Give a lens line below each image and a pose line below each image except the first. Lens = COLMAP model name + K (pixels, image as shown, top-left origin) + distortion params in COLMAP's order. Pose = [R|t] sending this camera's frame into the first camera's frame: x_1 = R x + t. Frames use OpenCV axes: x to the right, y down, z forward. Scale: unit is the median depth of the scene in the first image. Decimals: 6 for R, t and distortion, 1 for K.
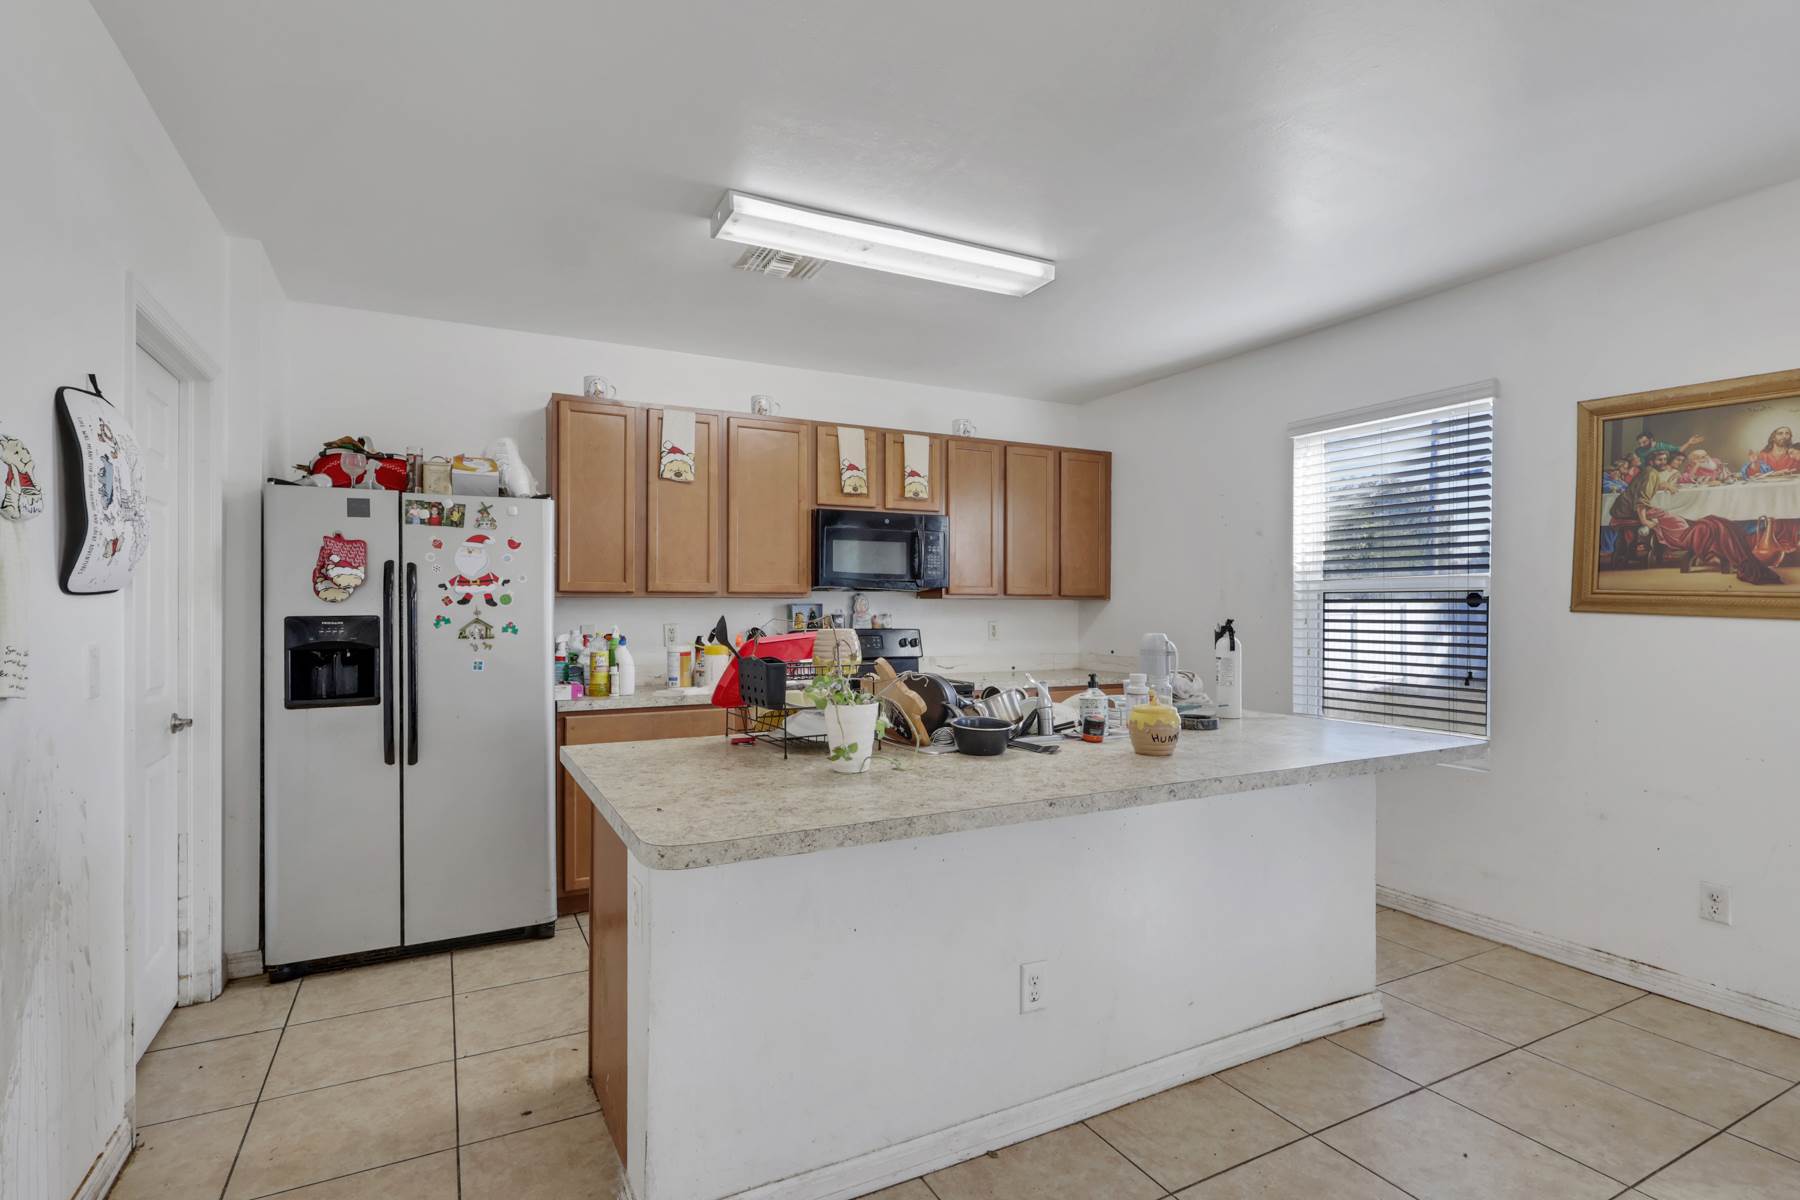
lens RADIAL K [[885.1, 0, 900.0], [0, 885.1, 600.0], [0, 0, 1]] dist [0.000692, 0.000283]
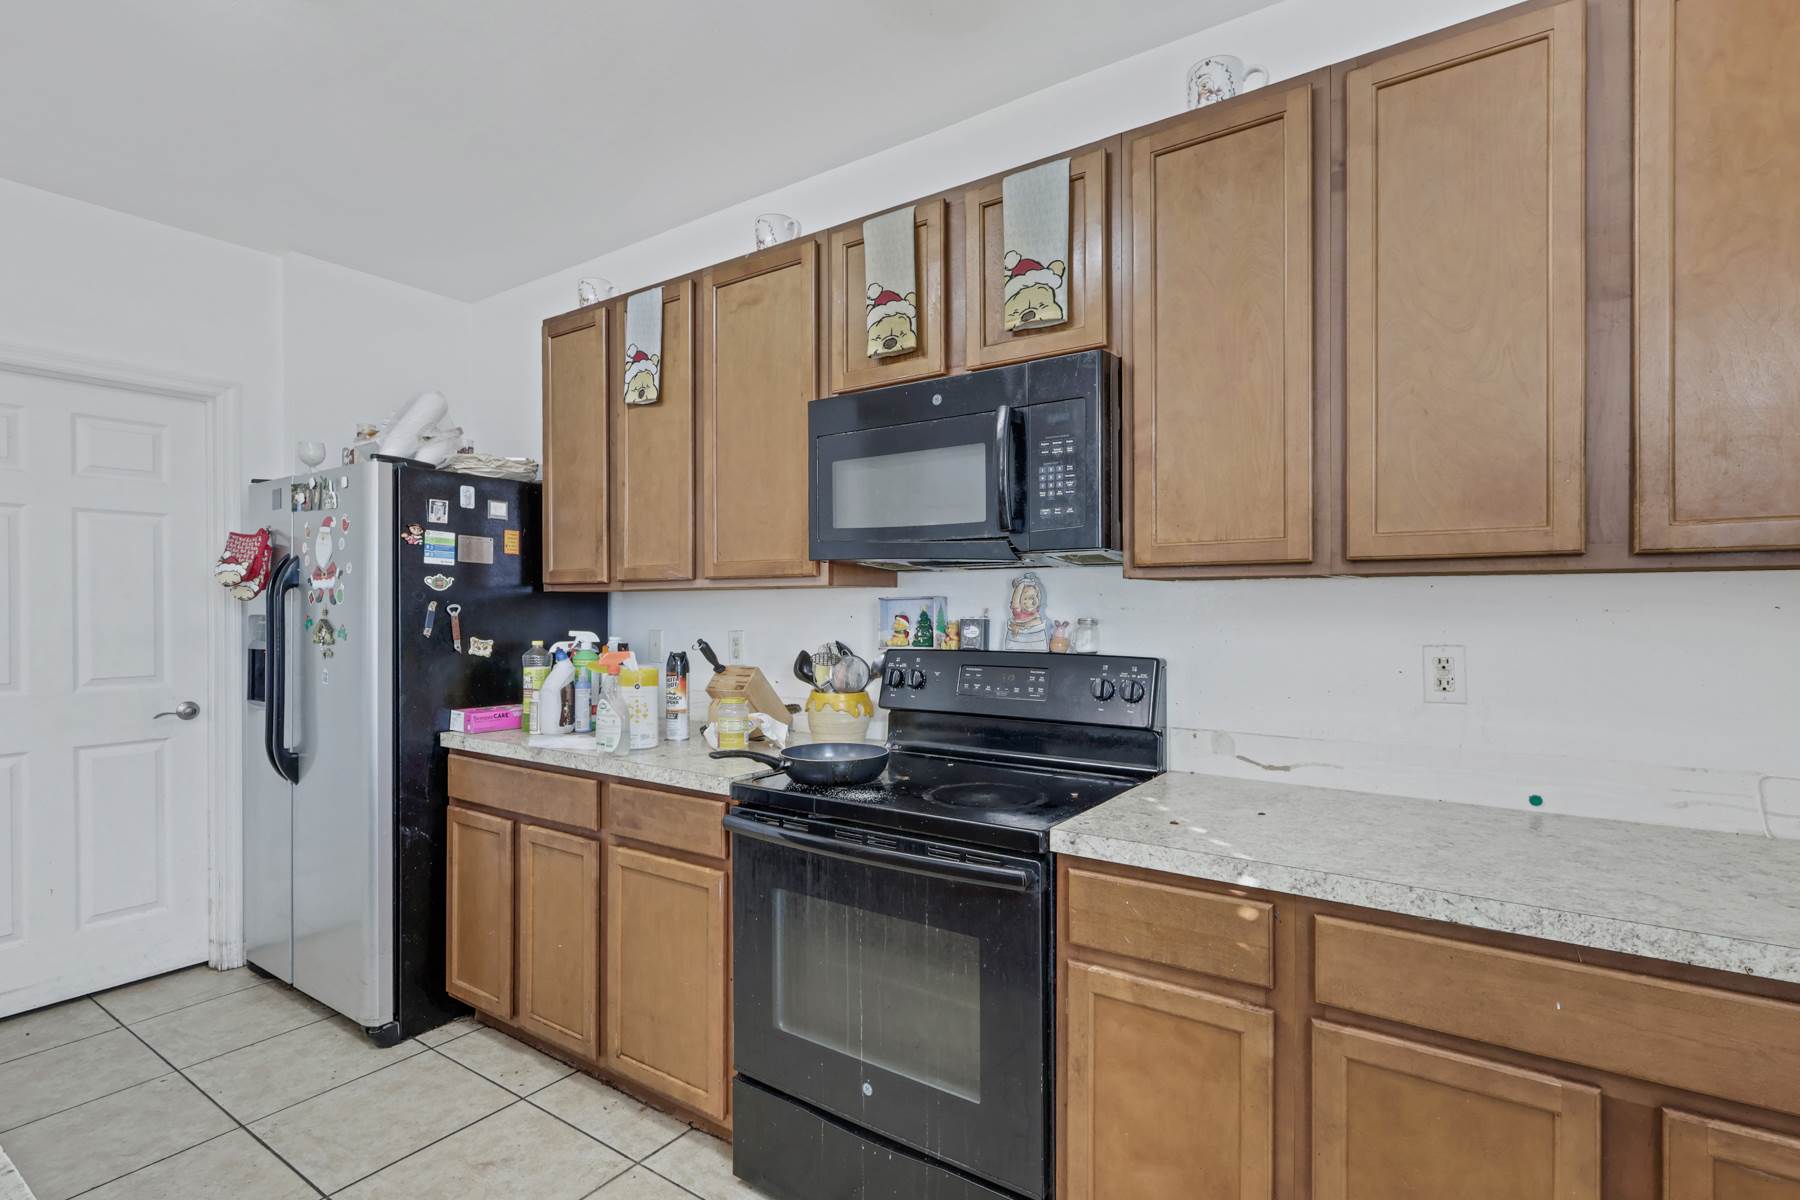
lens RADIAL K [[885.1, 0, 900.0], [0, 885.1, 600.0], [0, 0, 1]] dist [0.000692, 0.000283]
pose [[0.449766, -0.006315, -0.893124, 0.355920], [0.010609, 0.999942, -0.001727, 0.007073], [0.893083, -0.008699, 0.449807, 0.798784]]
